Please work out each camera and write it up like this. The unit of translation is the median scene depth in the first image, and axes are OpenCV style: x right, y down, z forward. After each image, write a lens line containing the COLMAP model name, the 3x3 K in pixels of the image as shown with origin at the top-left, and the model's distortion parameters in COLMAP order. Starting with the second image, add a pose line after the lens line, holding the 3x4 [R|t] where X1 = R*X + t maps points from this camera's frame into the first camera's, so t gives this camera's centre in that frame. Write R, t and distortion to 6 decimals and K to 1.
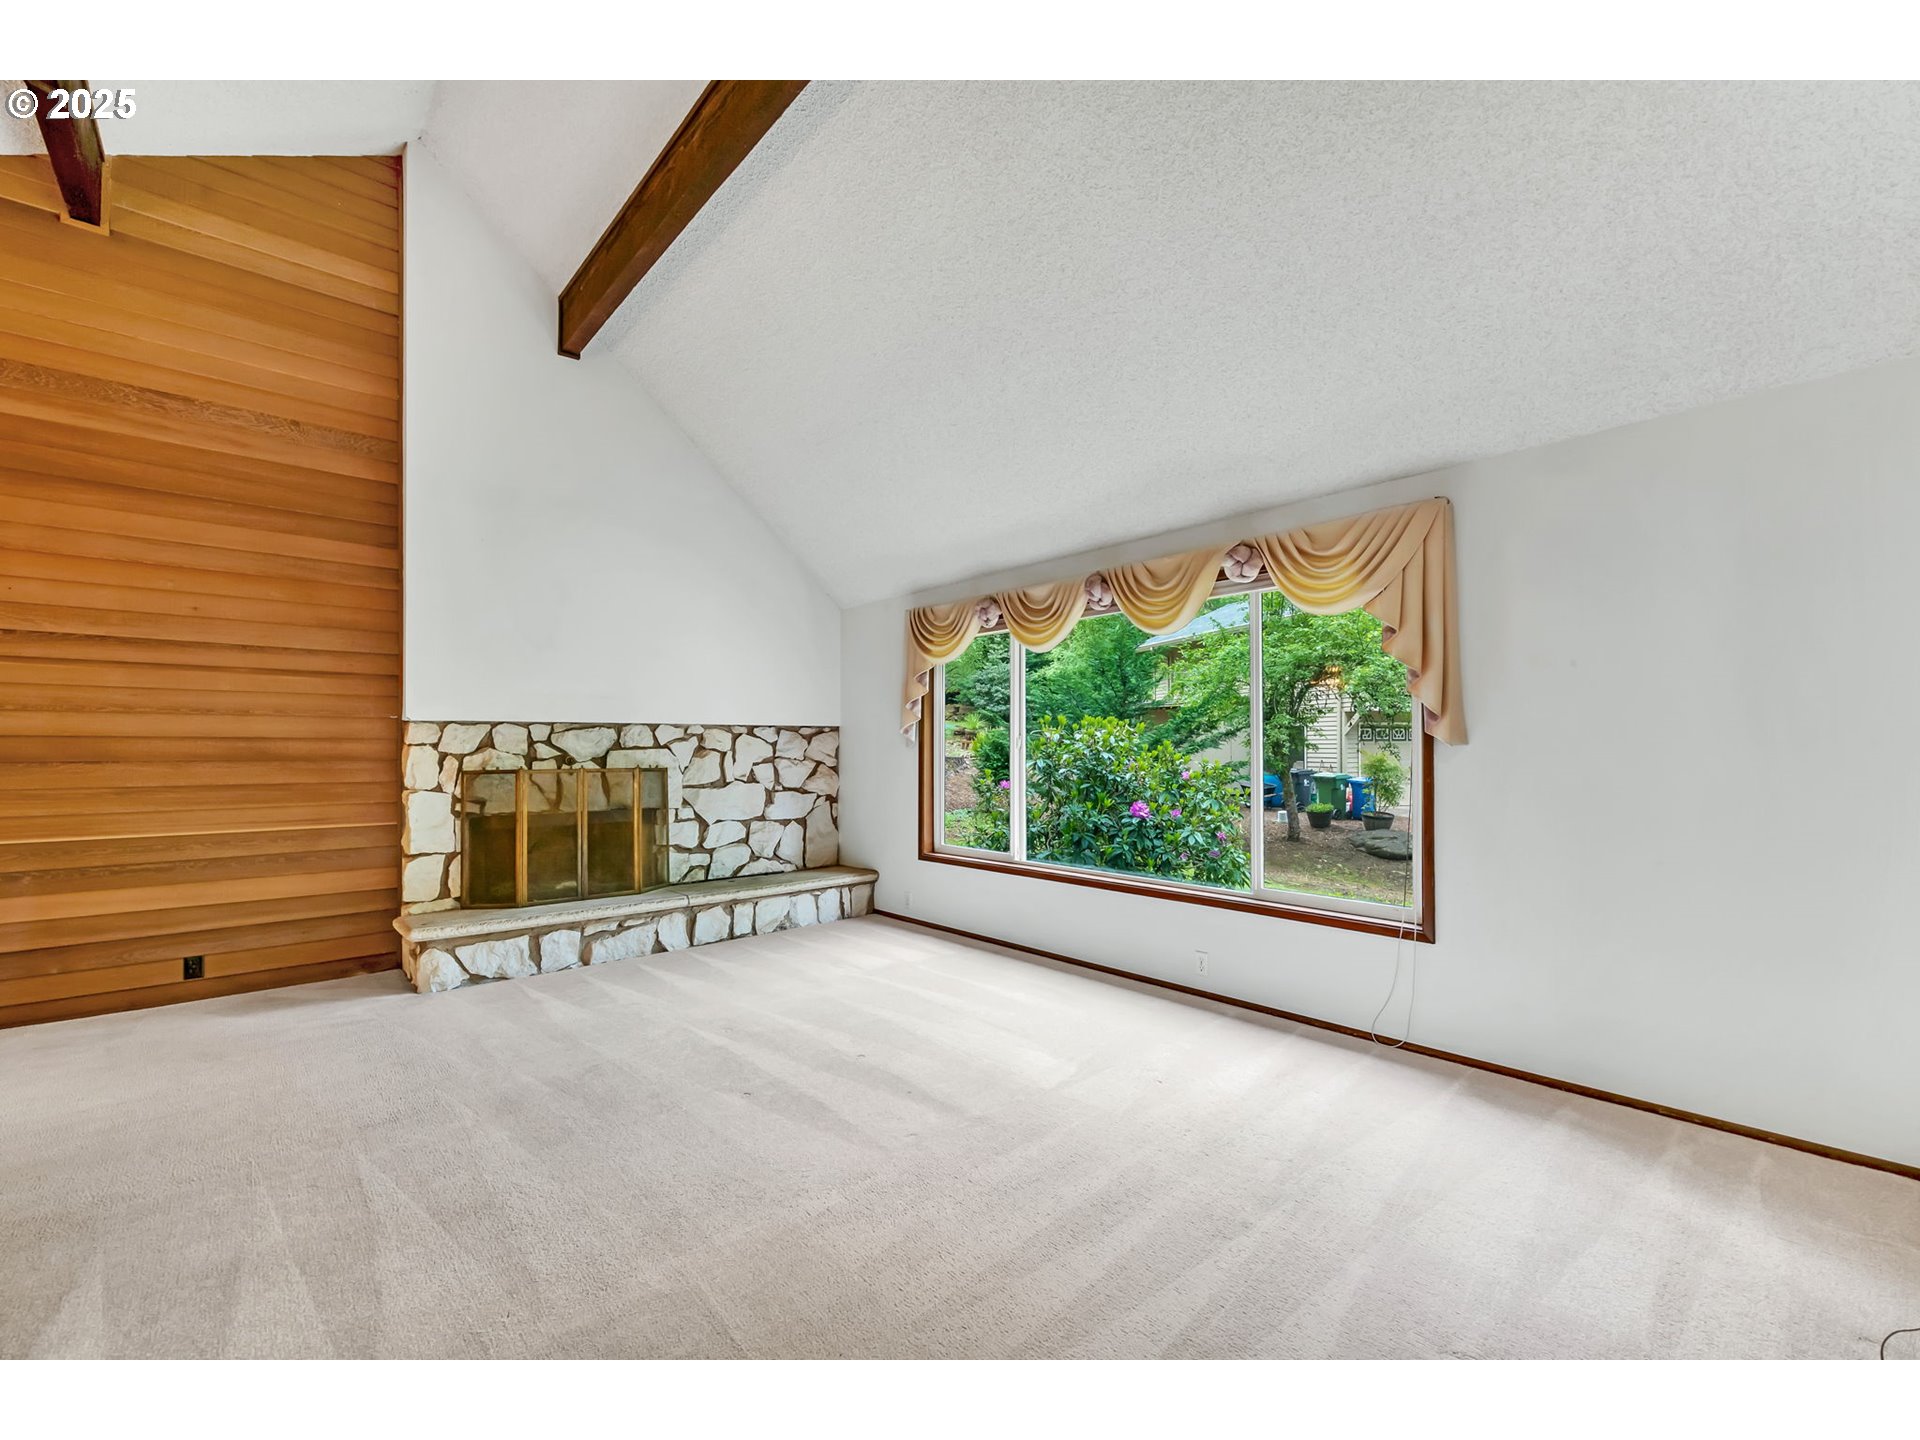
lens RADIAL K [[780.7, 0, 973.0], [0, 780.7, 745.9], [0, 0, 1]] dist [-0.014133, -0.001331]
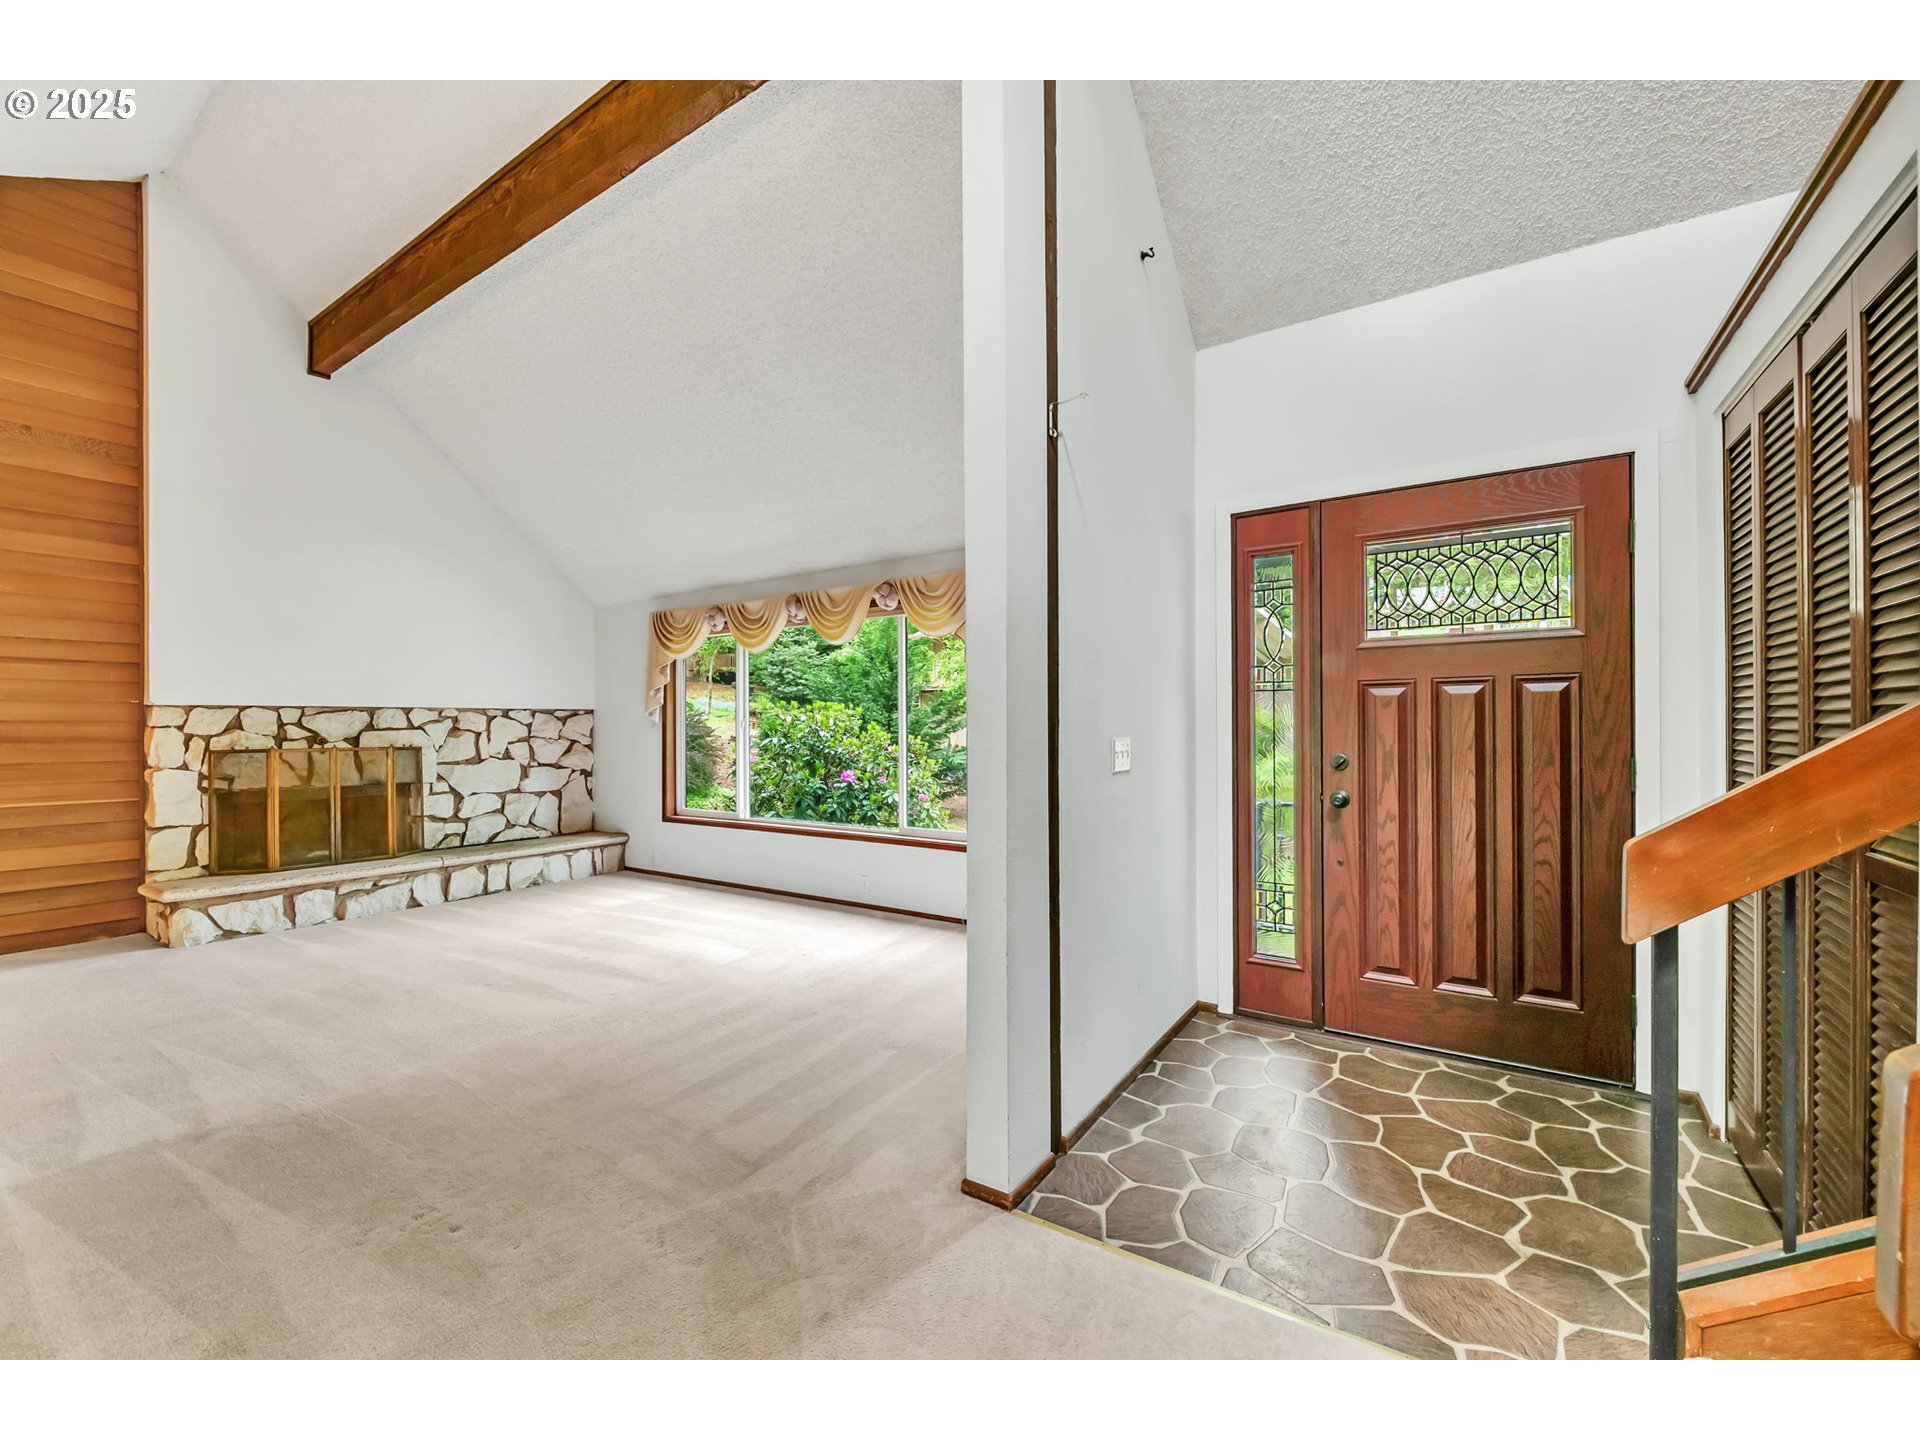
lens RADIAL K [[780.7, 0, 988.9], [0, 780.7, 728.2], [0, 0, 1]] dist [-0.014133, -0.001331]
pose [[0.967772, -0.003659, 0.251803, 0.138740], [0.002792, 0.999989, 0.003797, -0.000547], [-0.251814, -0.002972, 0.967771, -0.336465]]
